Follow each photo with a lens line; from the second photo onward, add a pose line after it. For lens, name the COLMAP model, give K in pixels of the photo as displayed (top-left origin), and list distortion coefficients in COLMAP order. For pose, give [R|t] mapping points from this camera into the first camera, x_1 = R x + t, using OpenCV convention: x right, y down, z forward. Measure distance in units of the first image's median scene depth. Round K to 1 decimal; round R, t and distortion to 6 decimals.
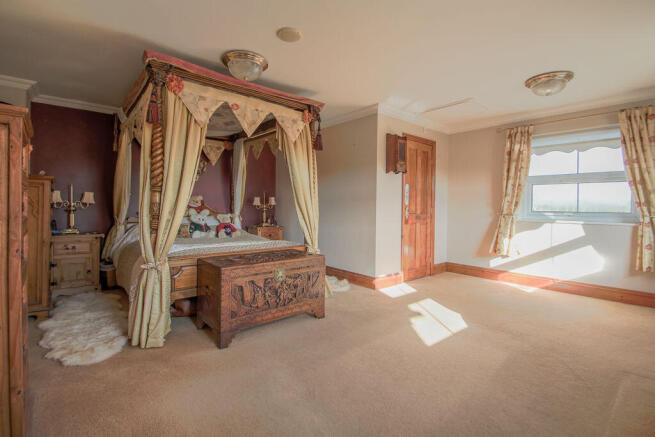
lens RADIAL K [[295.8, 0, 322.0], [0, 295.8, 212.9], [0, 0, 1]] dist [0.003109, 0.000435]
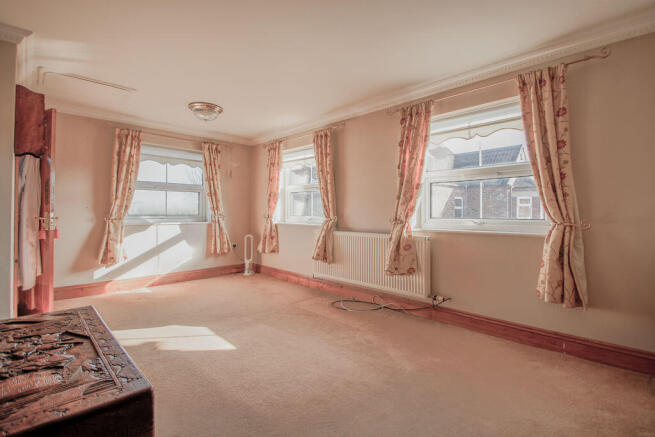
lens RADIAL K [[295.8, 0, 326.7], [0, 295.8, 217.5], [0, 0, 1]] dist [0.003109, 0.000435]
pose [[-0.018469, -0.028876, 0.999412, -0.339623], [0.020613, 0.999359, 0.029255, -0.013268], [-0.999617, 0.021142, -0.017862, 0.367659]]
